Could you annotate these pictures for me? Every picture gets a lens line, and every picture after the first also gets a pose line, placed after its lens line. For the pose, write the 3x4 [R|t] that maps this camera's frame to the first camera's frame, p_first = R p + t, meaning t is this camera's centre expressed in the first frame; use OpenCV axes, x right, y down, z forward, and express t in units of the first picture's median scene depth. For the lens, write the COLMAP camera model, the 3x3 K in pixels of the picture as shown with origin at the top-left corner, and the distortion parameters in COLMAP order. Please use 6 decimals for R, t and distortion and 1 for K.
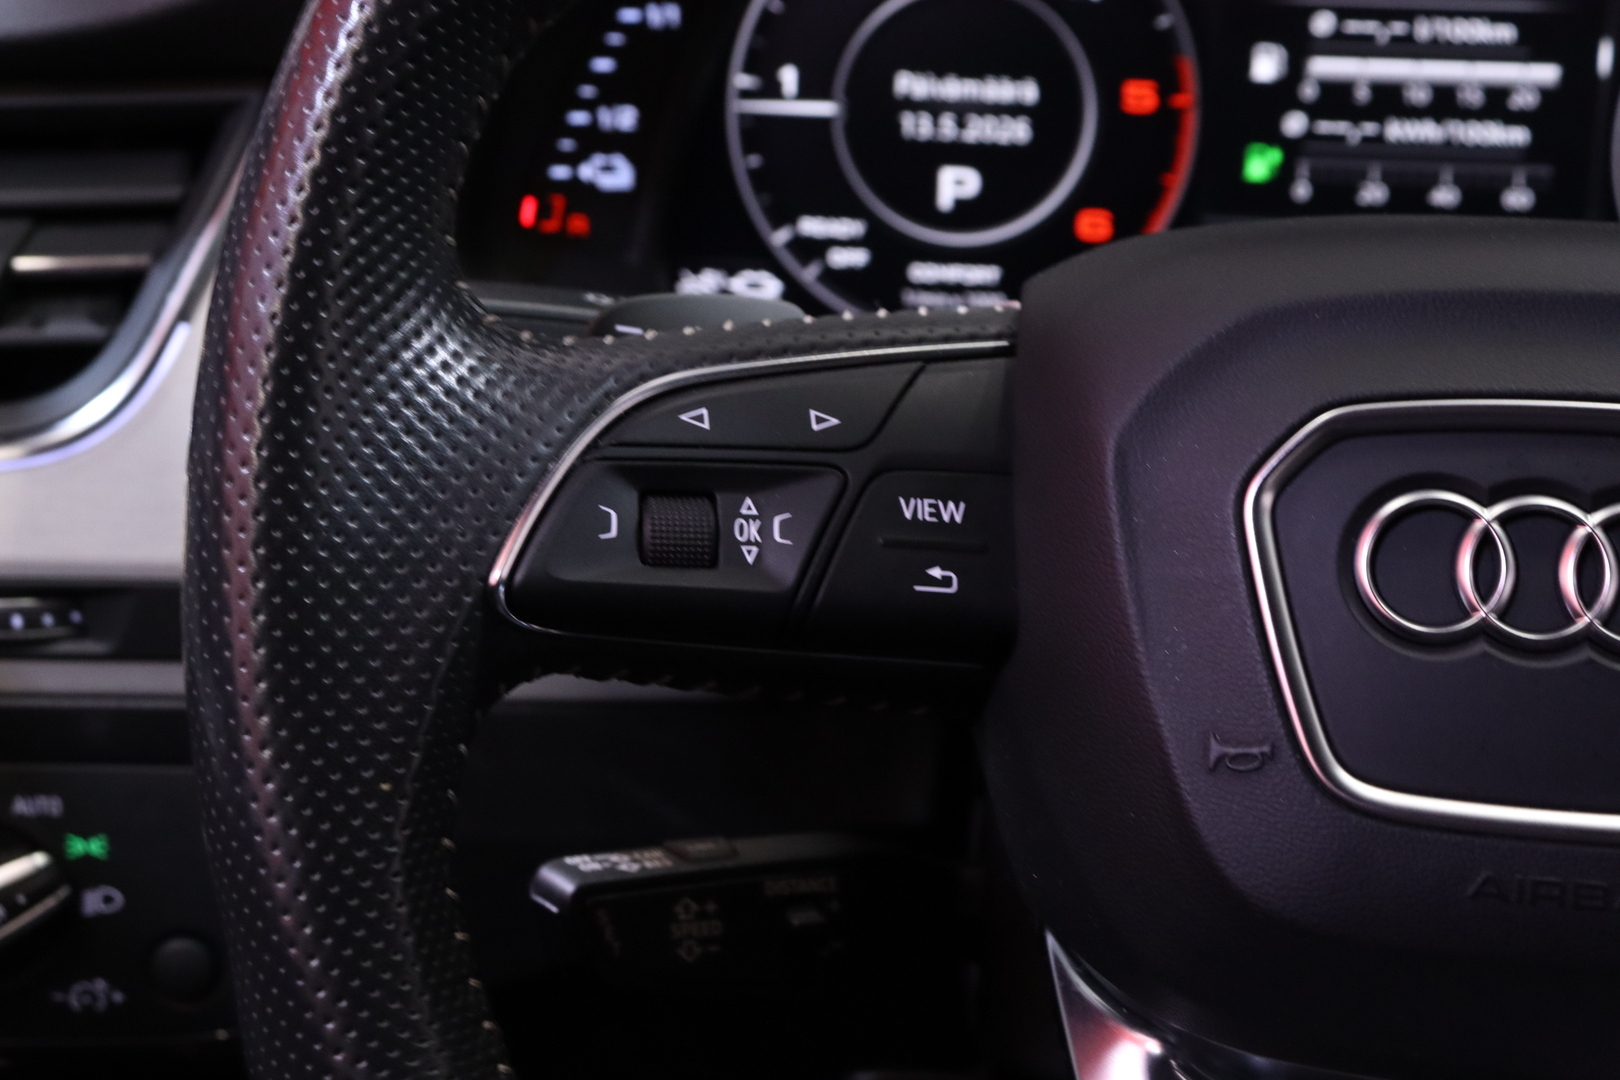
lens RADIAL K [[3666.6, 0, 811.8], [0, 3666.6, 548.6], [0, 0, 1]] dist [0.313736, 0.000000]
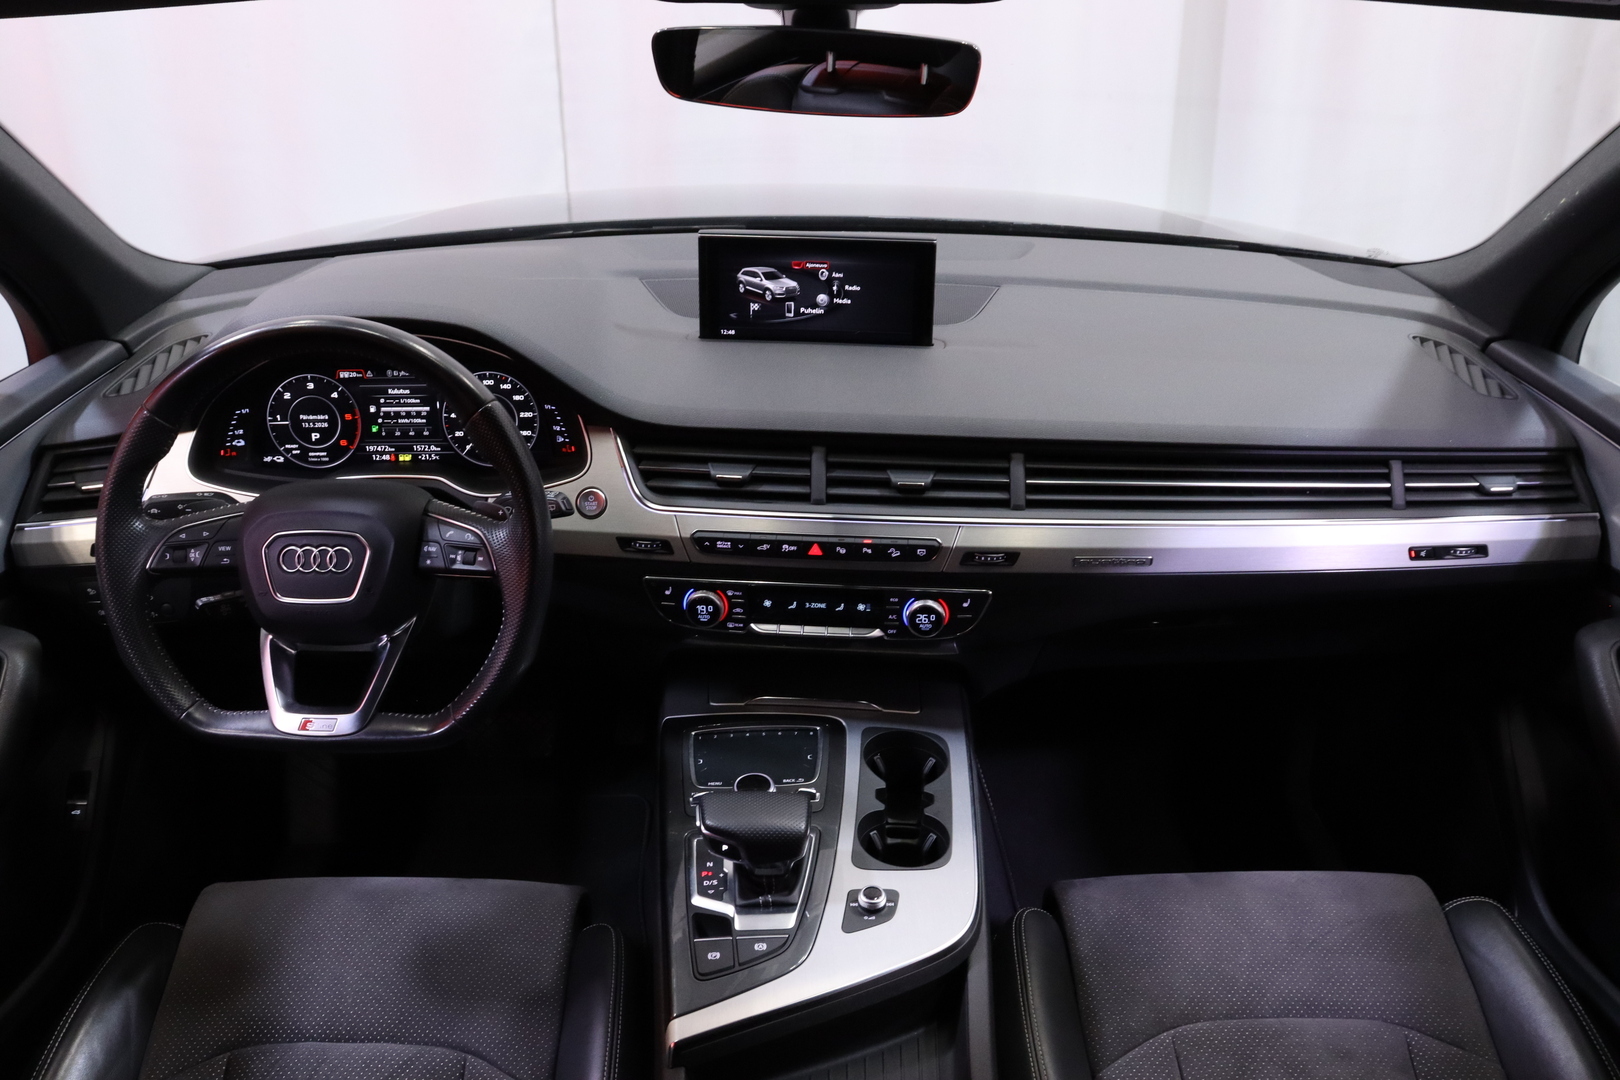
lens RADIAL K [[1305.1, 0, 805.5], [0, 1305.1, 543.8], [0, 0, 1]] dist [-0.177121, 0.132639]
pose [[0.996810, -0.061755, 0.050564, 0.602564], [0.051519, 0.981697, 0.183346, -0.239337], [-0.060962, -0.180156, 0.981747, -0.724416]]
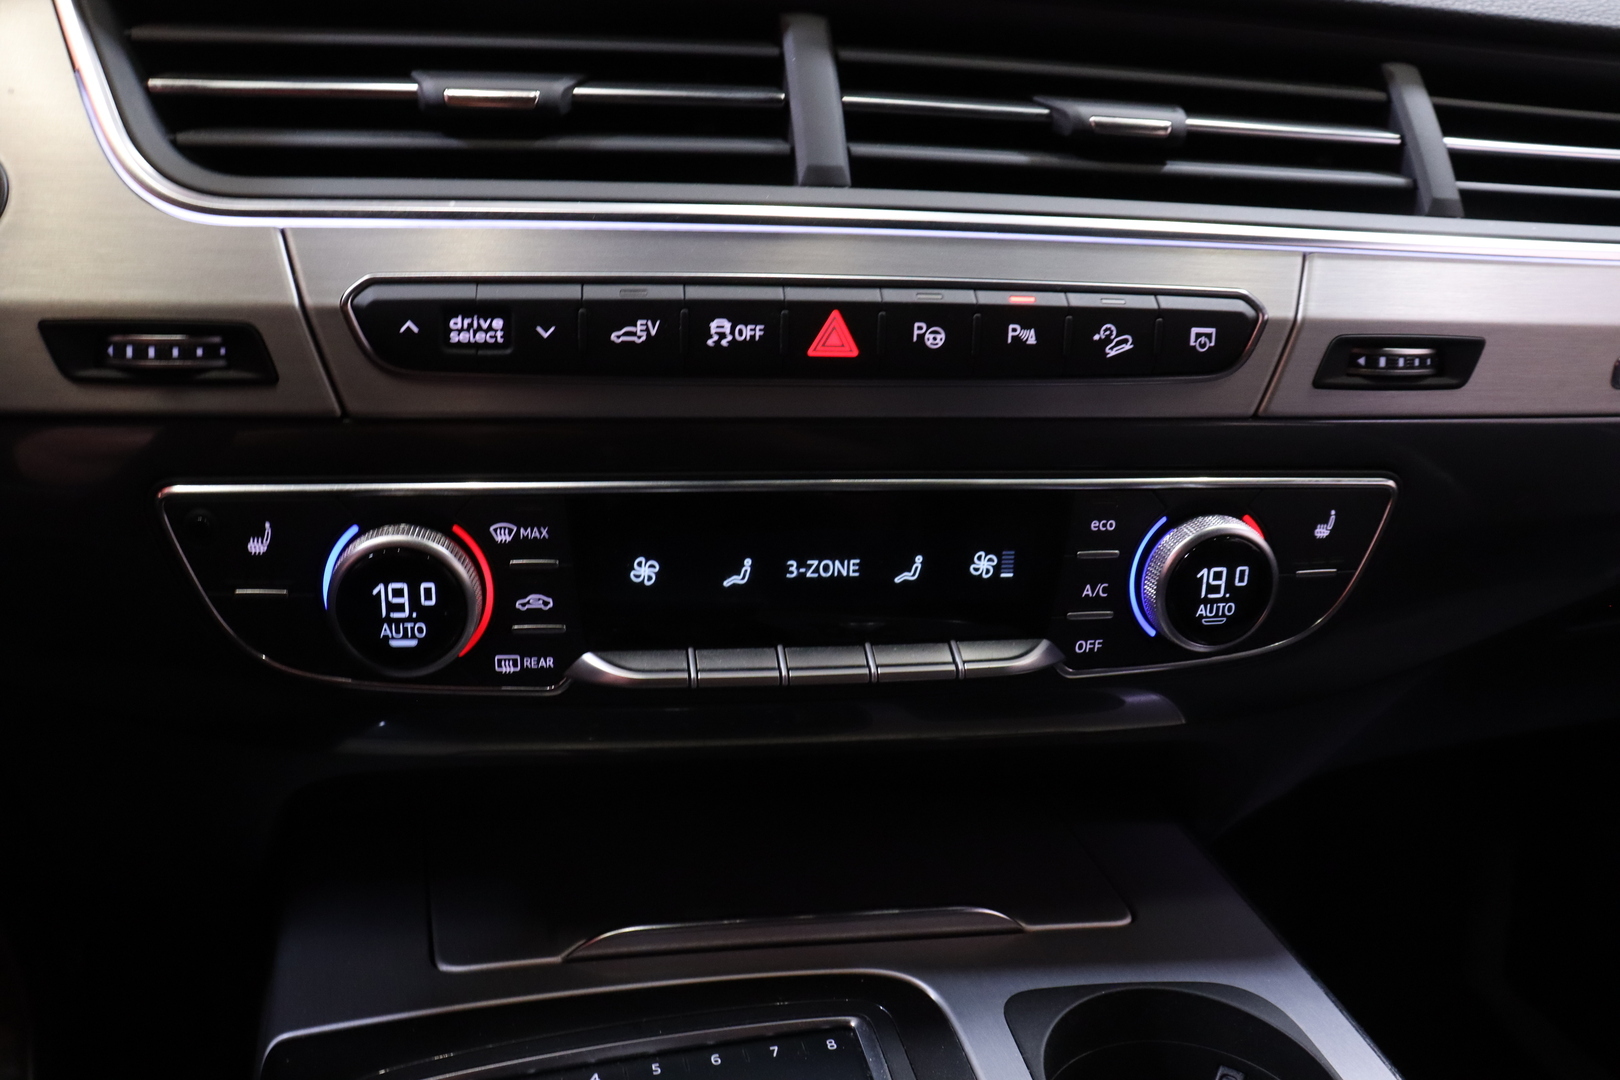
lens RADIAL K [[1305.1, 0, 809.0], [0, 1305.1, 533.6], [0, 0, 1]] dist [-0.177121, 0.132639]
pose [[0.950081, -0.090900, 0.298468, 0.555851], [0.081750, 0.995724, 0.043025, 0.107771], [-0.301103, -0.016477, 0.953449, 0.448732]]
